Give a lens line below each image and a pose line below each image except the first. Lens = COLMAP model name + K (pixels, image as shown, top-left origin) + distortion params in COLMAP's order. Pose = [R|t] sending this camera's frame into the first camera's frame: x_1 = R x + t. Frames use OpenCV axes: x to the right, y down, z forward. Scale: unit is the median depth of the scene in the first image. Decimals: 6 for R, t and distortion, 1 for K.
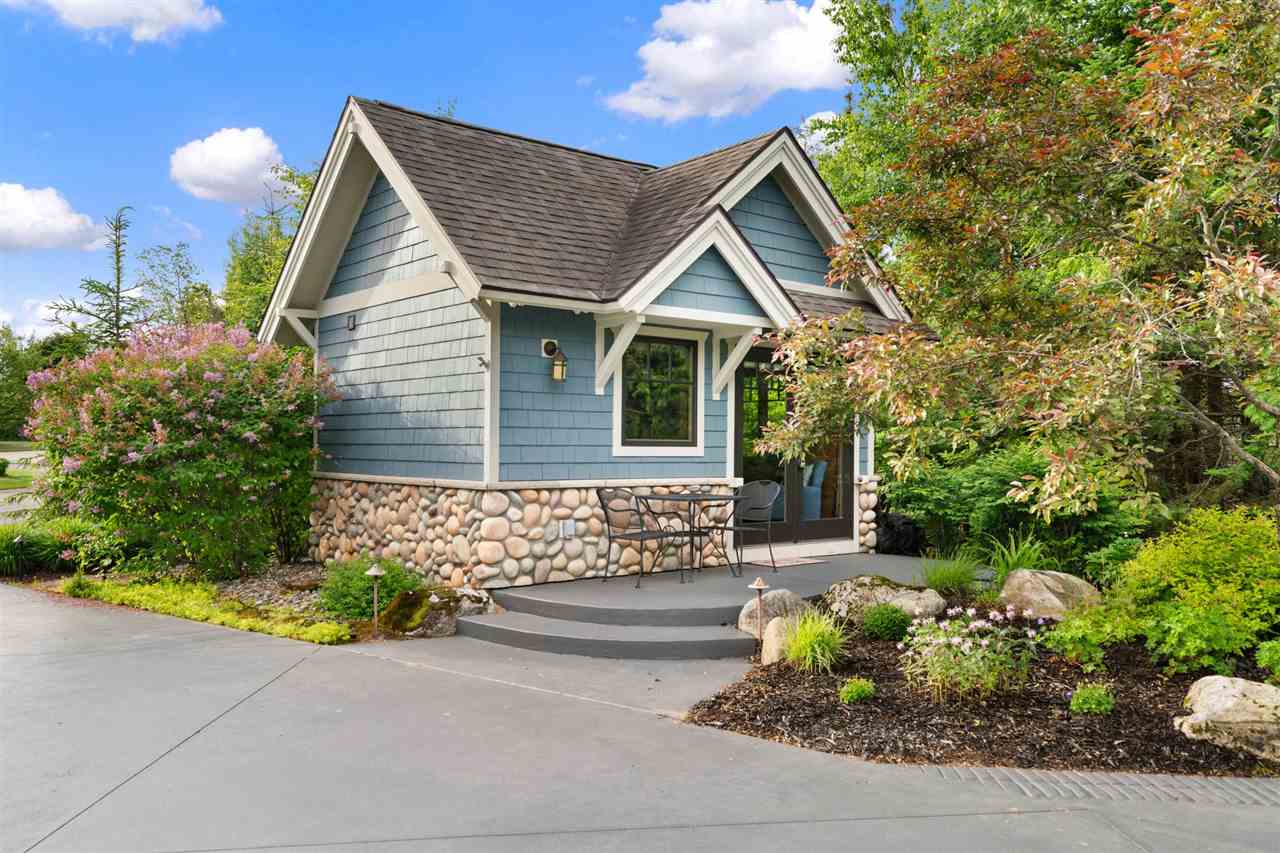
lens RADIAL K [[1042.7, 0, 640.0], [0, 1042.7, 426.5], [0, 0, 1]] dist [-0.002015, -0.001307]
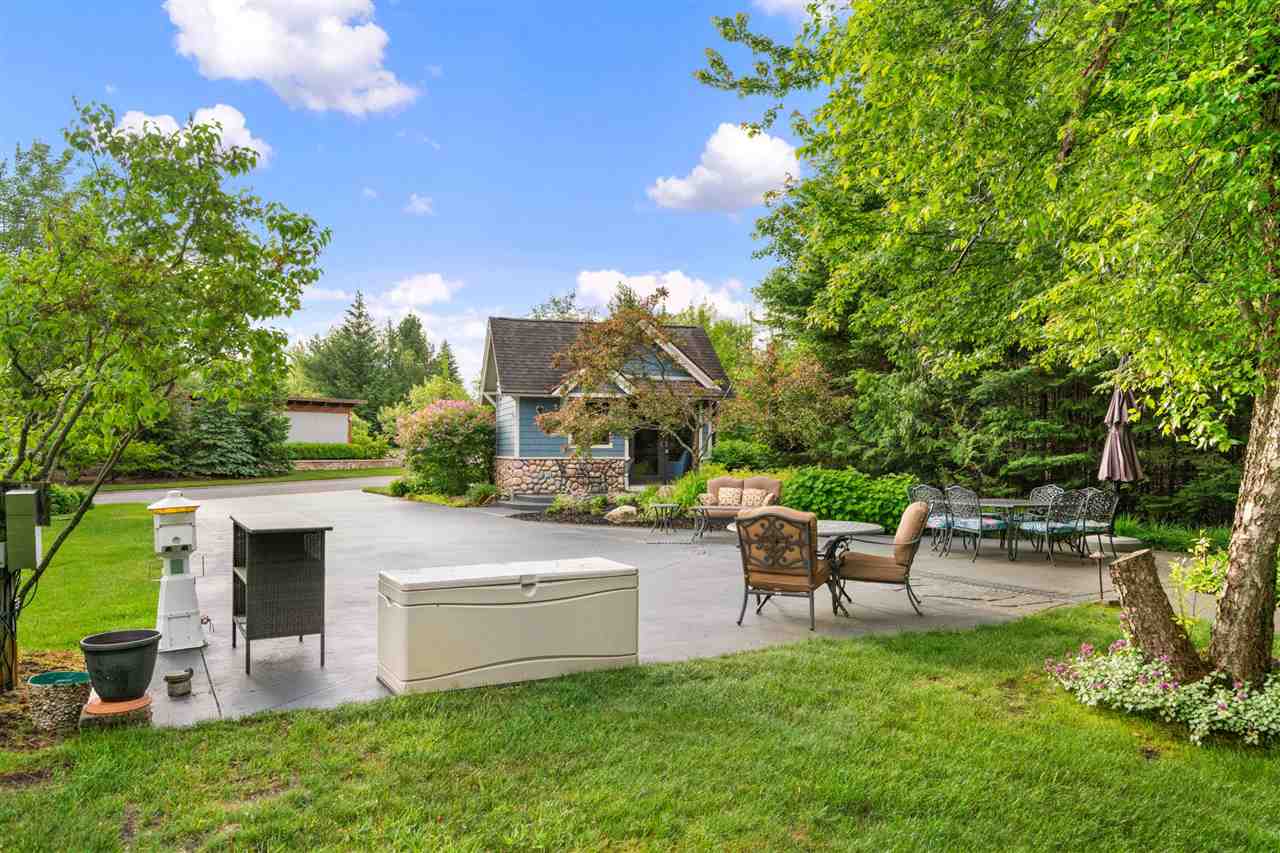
lens RADIAL K [[964.4, 0, 640.0], [0, 964.4, 426.5], [0, 0, 1]] dist [0.000931, 0.000109]
pose [[0.912424, -0.015108, -0.408968, 1.209622], [0.013159, 0.999885, -0.007578, -0.006009], [0.409035, 0.001533, 0.912517, -1.241814]]
